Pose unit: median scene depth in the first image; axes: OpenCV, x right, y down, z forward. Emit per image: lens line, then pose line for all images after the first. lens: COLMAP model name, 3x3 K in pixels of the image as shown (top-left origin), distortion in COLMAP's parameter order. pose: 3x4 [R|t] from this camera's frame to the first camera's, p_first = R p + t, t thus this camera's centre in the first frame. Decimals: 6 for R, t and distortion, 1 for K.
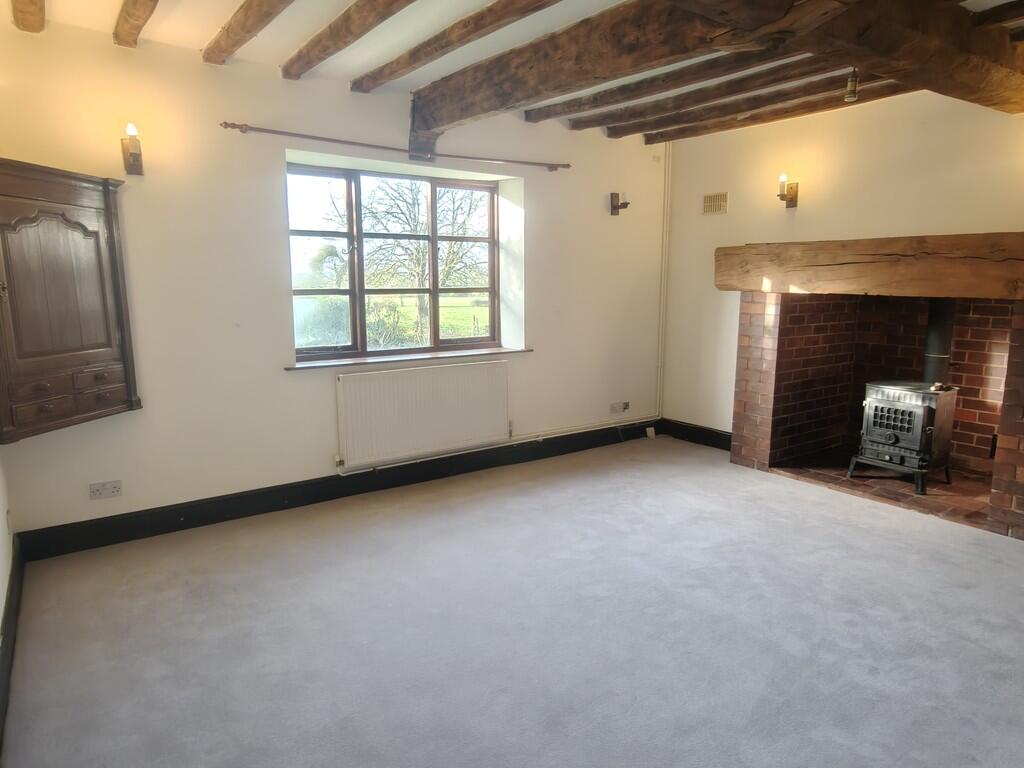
lens RADIAL K [[662.0, 0, 495.5], [0, 662.0, 389.1], [0, 0, 1]] dist [0.003362, 0.000902]
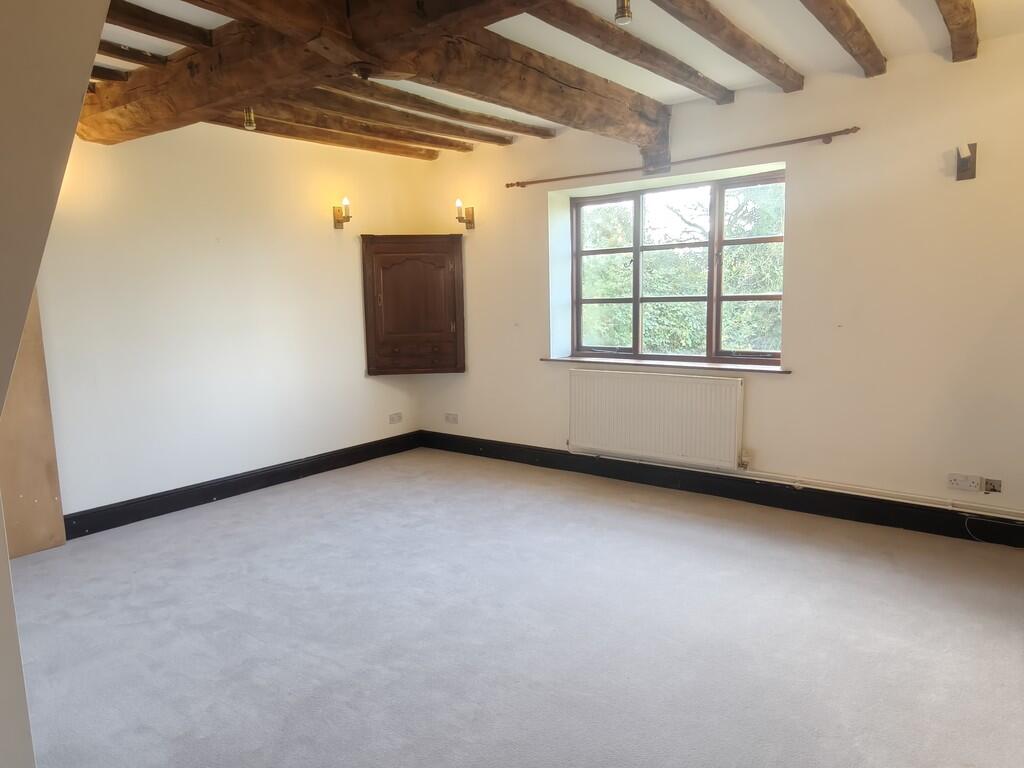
lens RADIAL K [[662.0, 0, 495.5], [0, 662.0, 389.1], [0, 0, 1]] dist [0.003362, 0.000902]
pose [[0.279668, 0.130028, -0.951251, 0.791769], [-0.132914, 0.986490, 0.095768, -0.074542], [0.950852, 0.099651, 0.293172, 0.464060]]
